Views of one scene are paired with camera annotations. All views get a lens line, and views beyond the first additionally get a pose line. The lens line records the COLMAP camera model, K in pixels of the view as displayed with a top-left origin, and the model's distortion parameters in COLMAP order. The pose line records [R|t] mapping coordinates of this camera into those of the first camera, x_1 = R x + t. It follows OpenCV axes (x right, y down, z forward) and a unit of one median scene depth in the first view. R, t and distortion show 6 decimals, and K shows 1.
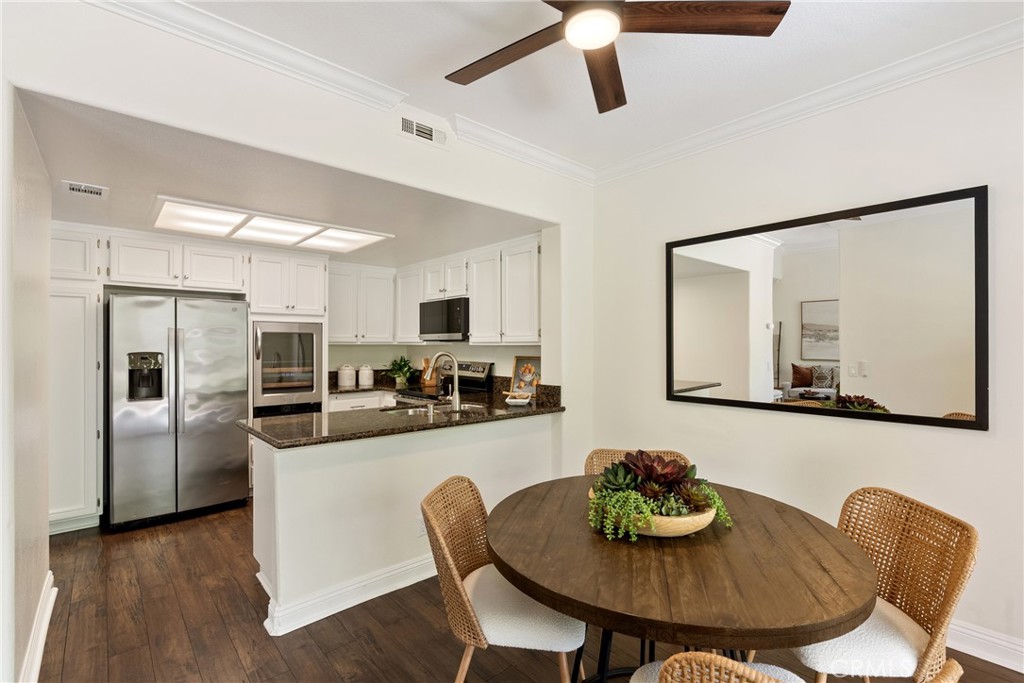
lens RADIAL K [[470.1, 0, 513.7], [0, 470.1, 343.5], [0, 0, 1]] dist [-0.008109, 0.001558]
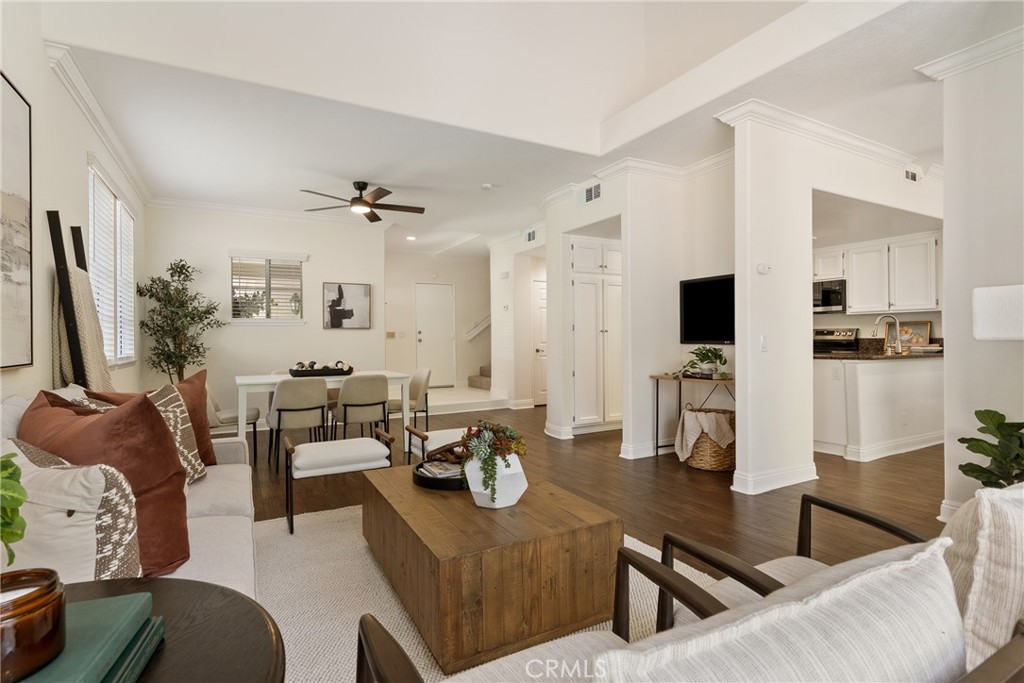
lens RADIAL K [[504.0, 0, 508.3], [0, 504.0, 340.2], [0, 0, 1]] dist [-0.001224, -0.001561]
pose [[0.970723, -0.002417, -0.240191, -0.731502], [0.004897, 0.999941, 0.009729, 0.061951], [0.240154, -0.010620, 0.970677, -0.674677]]
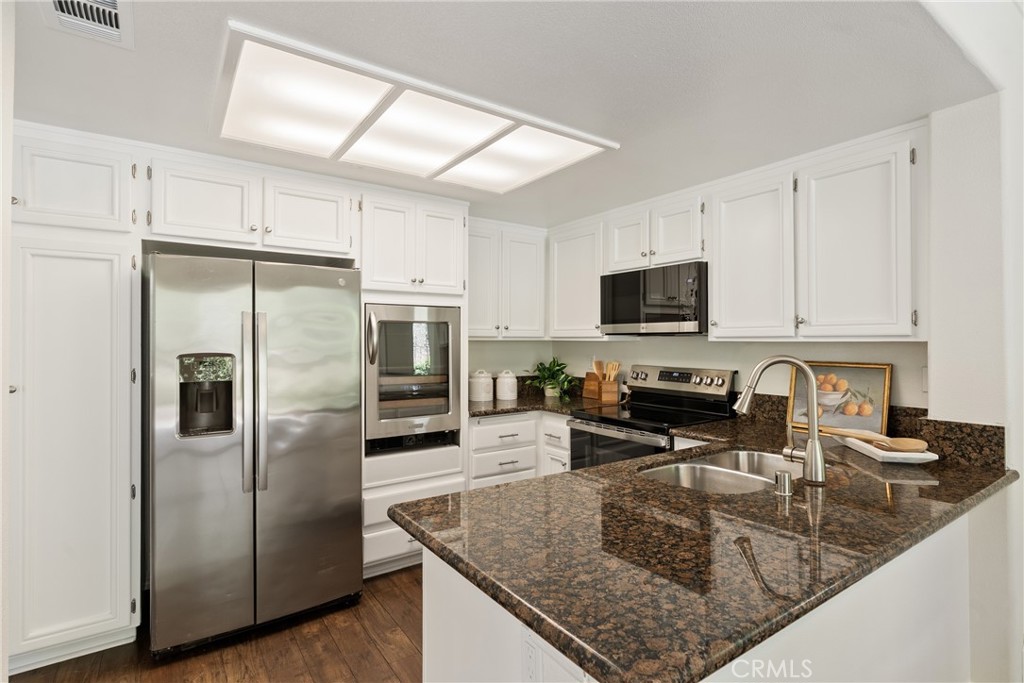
lens RADIAL K [[504.0, 0, 513.0], [0, 504.0, 339.0], [0, 0, 1]] dist [-0.001224, -0.001561]
pose [[0.992743, 0.000039, -0.120259, -0.279946], [-0.000083, 1.000000, -0.000364, 0.000783], [0.120259, 0.000371, 0.992743, 0.356588]]
